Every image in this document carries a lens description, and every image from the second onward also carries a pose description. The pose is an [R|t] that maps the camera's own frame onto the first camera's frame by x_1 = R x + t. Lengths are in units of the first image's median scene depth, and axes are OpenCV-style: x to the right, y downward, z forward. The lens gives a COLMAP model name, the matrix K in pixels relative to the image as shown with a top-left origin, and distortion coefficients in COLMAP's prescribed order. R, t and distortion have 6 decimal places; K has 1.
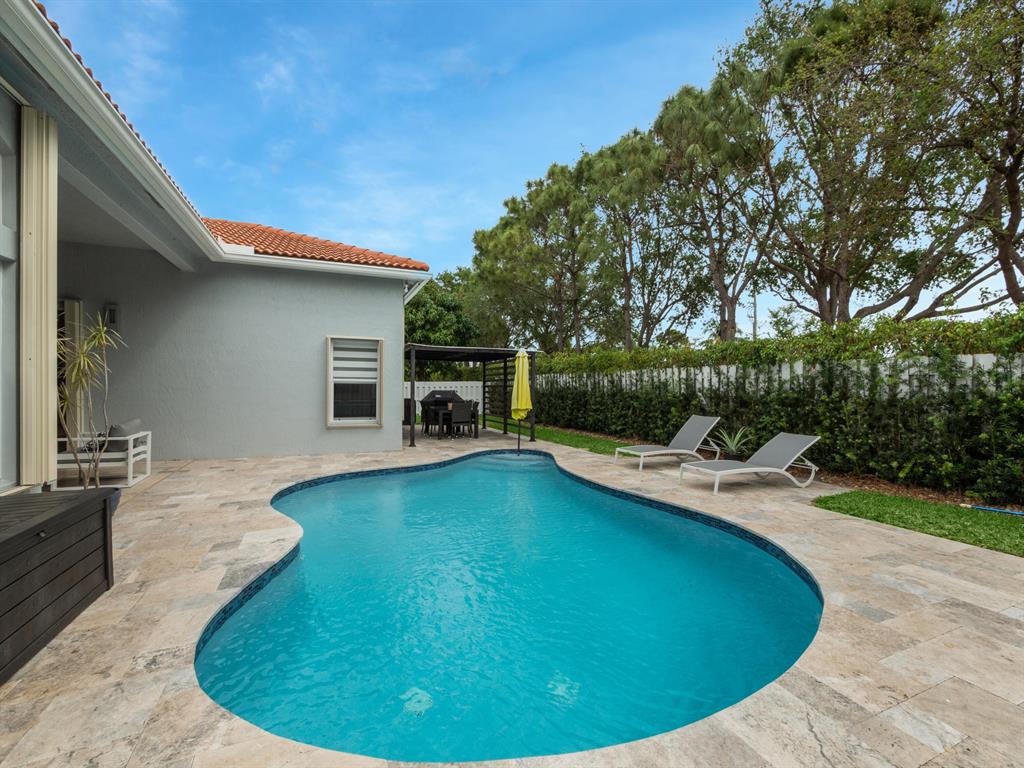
lens RADIAL K [[439.2, 0, 512.7], [0, 439.2, 391.6], [0, 0, 1]] dist [-0.011953, 0.000035]
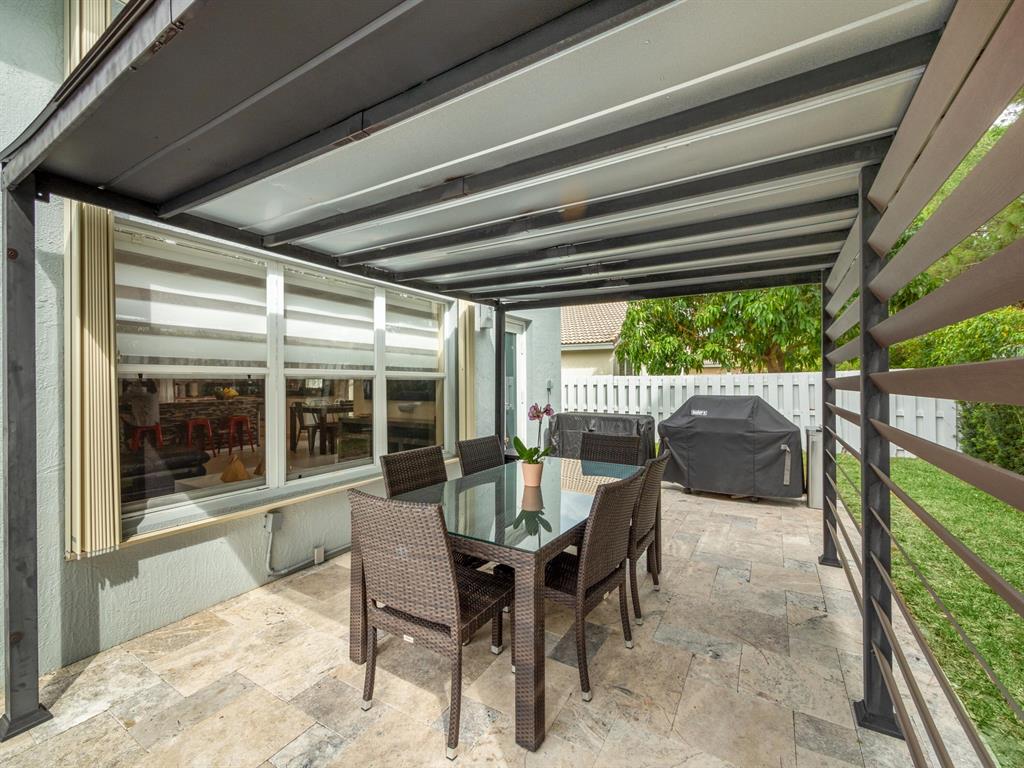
lens RADIAL K [[435.0, 0, 509.1], [0, 435.0, 382.7], [0, 0, 1]] dist [-0.002332, -0.000595]
pose [[0.585220, -0.015781, -0.810721, 0.032309], [0.003800, 0.999853, -0.016720, -0.014346], [0.810866, 0.006704, 0.585194, 1.169711]]
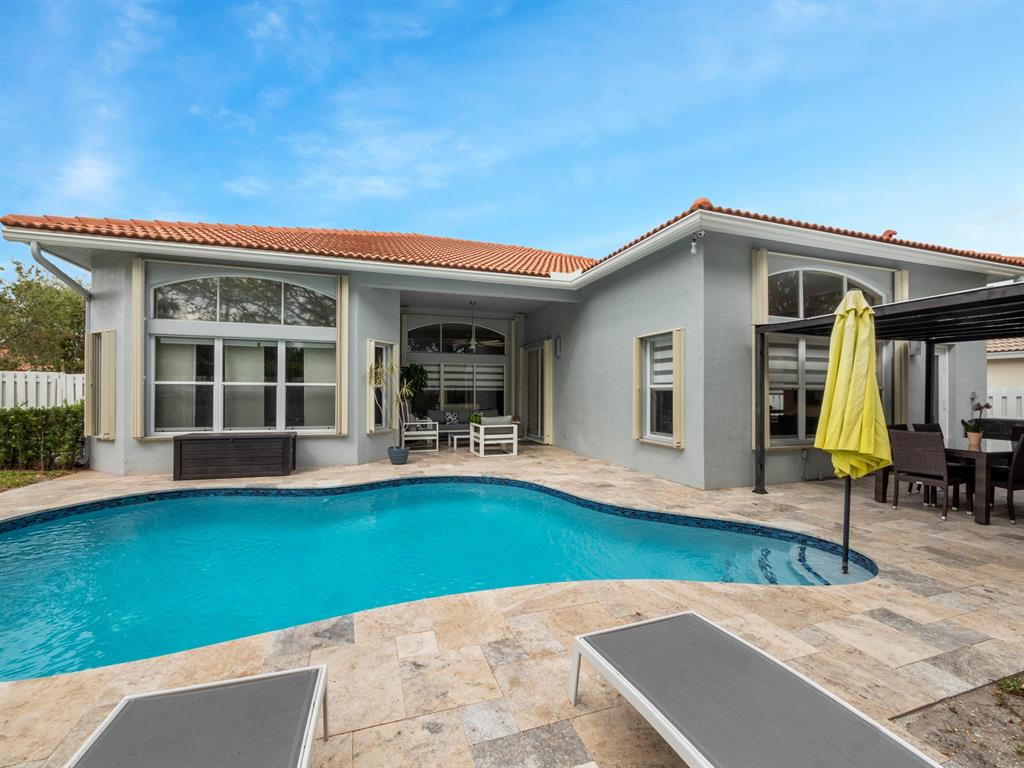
lens RADIAL K [[435.0, 0, 509.1], [0, 435.0, 382.7], [0, 0, 1]] dist [-0.002332, -0.000595]
pose [[-0.074695, -0.032158, -0.996688, 0.433743], [-0.018120, 0.999359, -0.030886, -0.003719], [0.997042, 0.015753, -0.075230, 0.772316]]
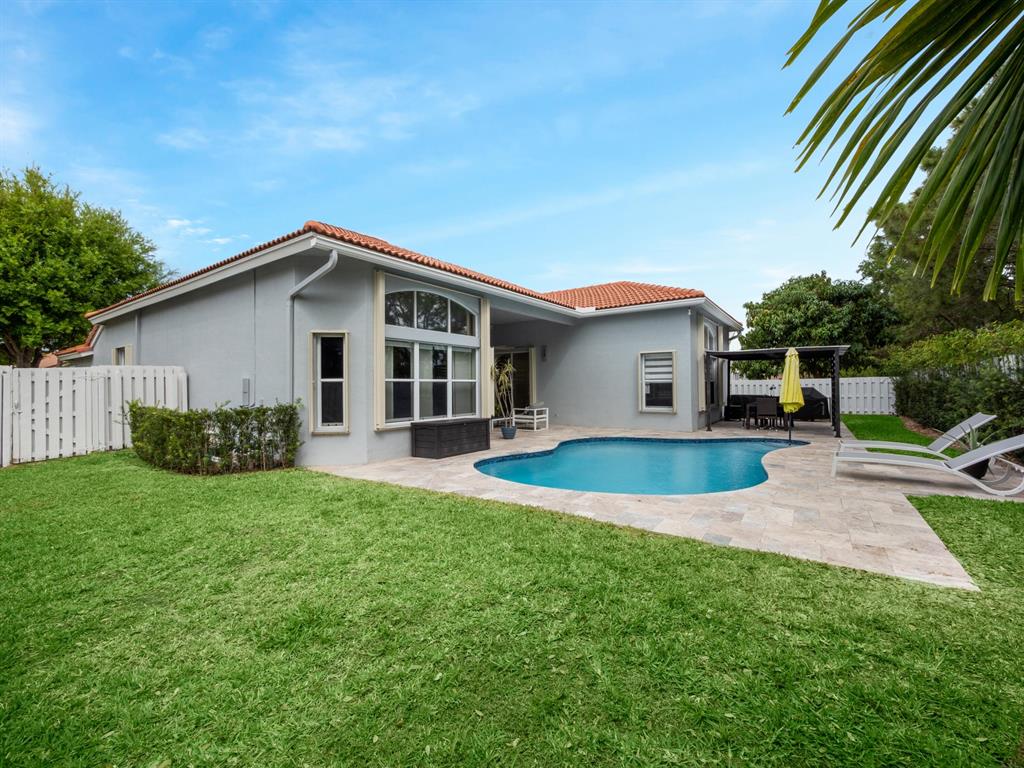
lens RADIAL K [[435.0, 0, 509.1], [0, 435.0, 382.7], [0, 0, 1]] dist [-0.002332, -0.000595]
pose [[0.527532, -0.018998, -0.849323, 0.600256], [0.002634, 0.999782, -0.020728, 0.008192], [0.849531, 0.008698, 0.527467, -0.180908]]
